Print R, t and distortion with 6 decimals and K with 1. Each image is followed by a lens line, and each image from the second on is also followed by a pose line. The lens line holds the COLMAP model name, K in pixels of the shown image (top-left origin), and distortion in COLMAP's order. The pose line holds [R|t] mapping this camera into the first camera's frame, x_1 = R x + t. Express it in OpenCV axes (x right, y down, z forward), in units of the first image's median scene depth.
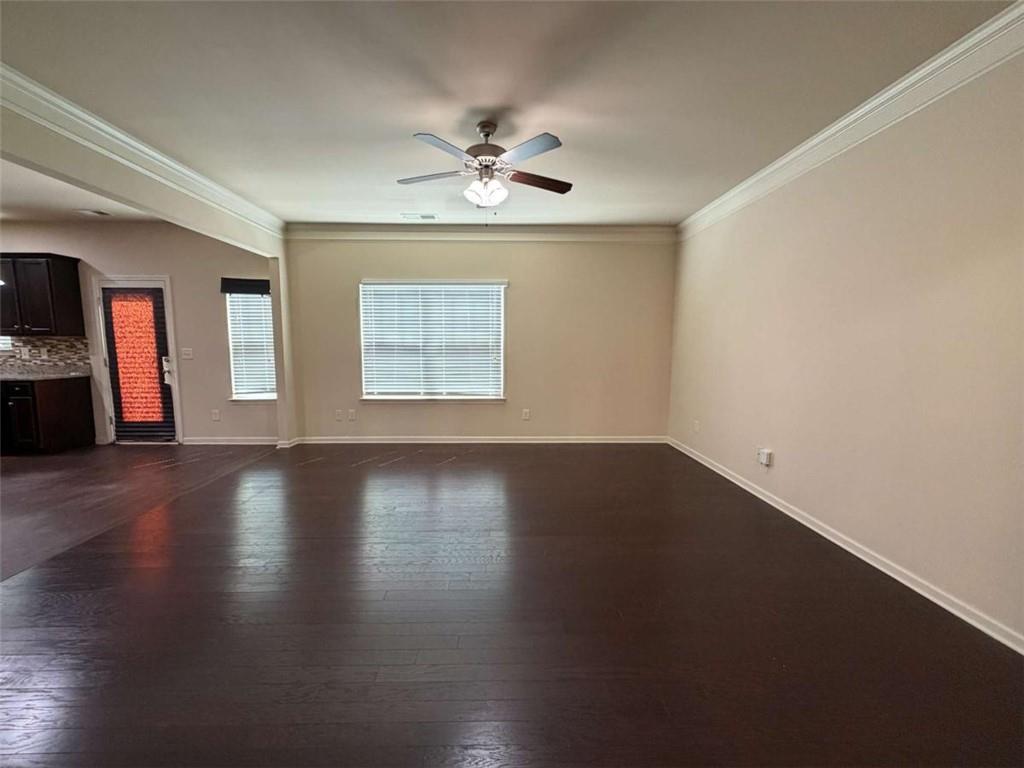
lens RADIAL K [[408.7, 0, 508.7], [0, 408.7, 385.9], [0, 0, 1]] dist [0.000330, -0.000073]
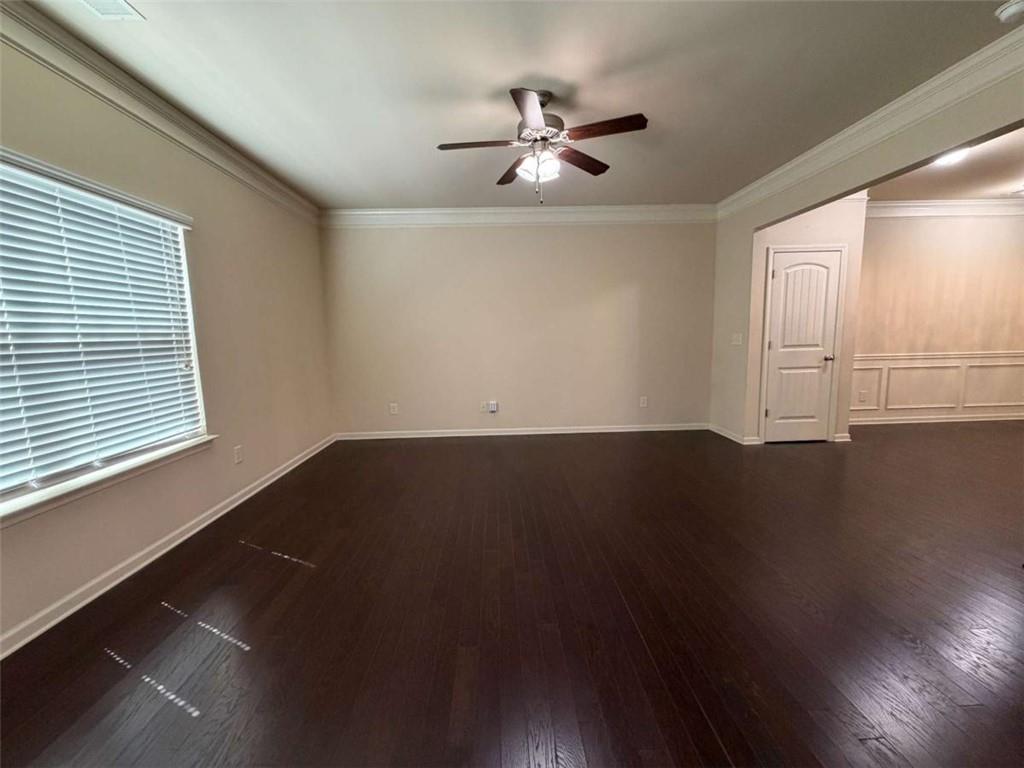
lens RADIAL K [[408.7, 0, 508.7], [0, 408.7, 385.9], [0, 0, 1]] dist [0.000330, -0.000073]
pose [[-0.010495, -0.129175, 0.991566, -0.560580], [0.127117, 0.983403, 0.129457, -0.058133], [-0.991832, 0.127404, 0.006100, 0.605324]]
